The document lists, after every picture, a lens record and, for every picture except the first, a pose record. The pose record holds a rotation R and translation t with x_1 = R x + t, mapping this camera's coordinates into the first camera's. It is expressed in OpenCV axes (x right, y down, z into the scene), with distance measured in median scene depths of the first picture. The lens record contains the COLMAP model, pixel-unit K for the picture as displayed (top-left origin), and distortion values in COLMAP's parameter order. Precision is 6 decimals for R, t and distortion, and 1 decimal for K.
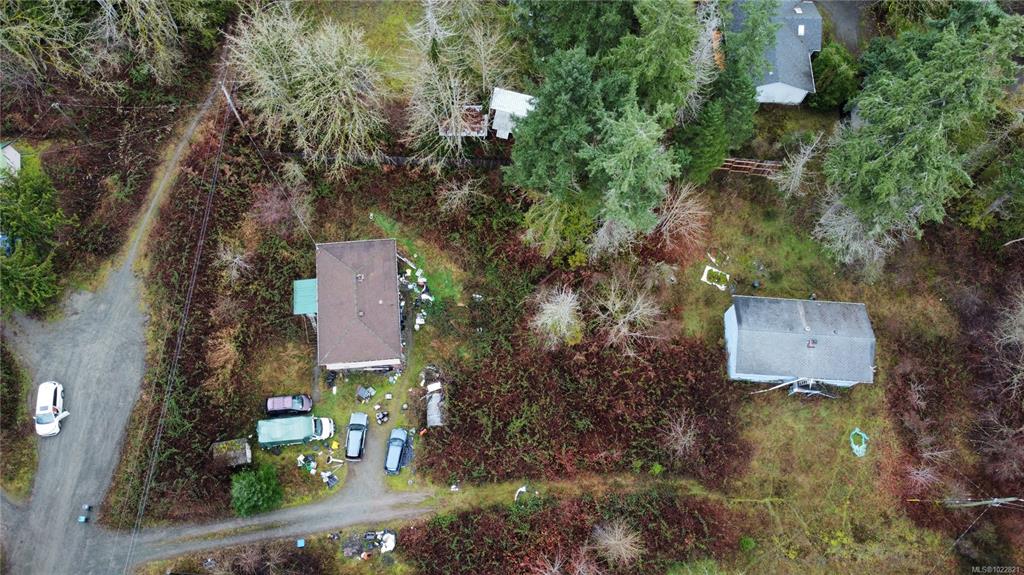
lens RADIAL K [[774.7, 0, 513.3], [0, 774.7, 285.8], [0, 0, 1]] dist [-0.008634, 0.003604]
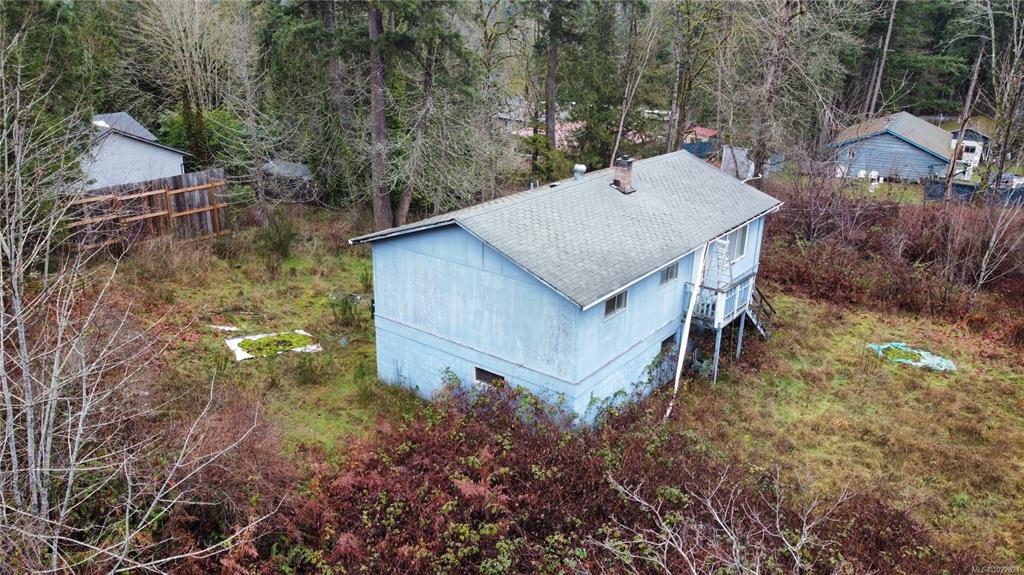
lens RADIAL K [[774.7, 0, 511.7], [0, 774.7, 285.0], [0, 0, 1]] dist [-0.008634, 0.003604]
pose [[0.555234, -0.299528, 0.775885, 0.089071], [0.780156, 0.510864, -0.361074, 0.172195], [-0.288220, 0.805792, 0.517327, 0.849330]]
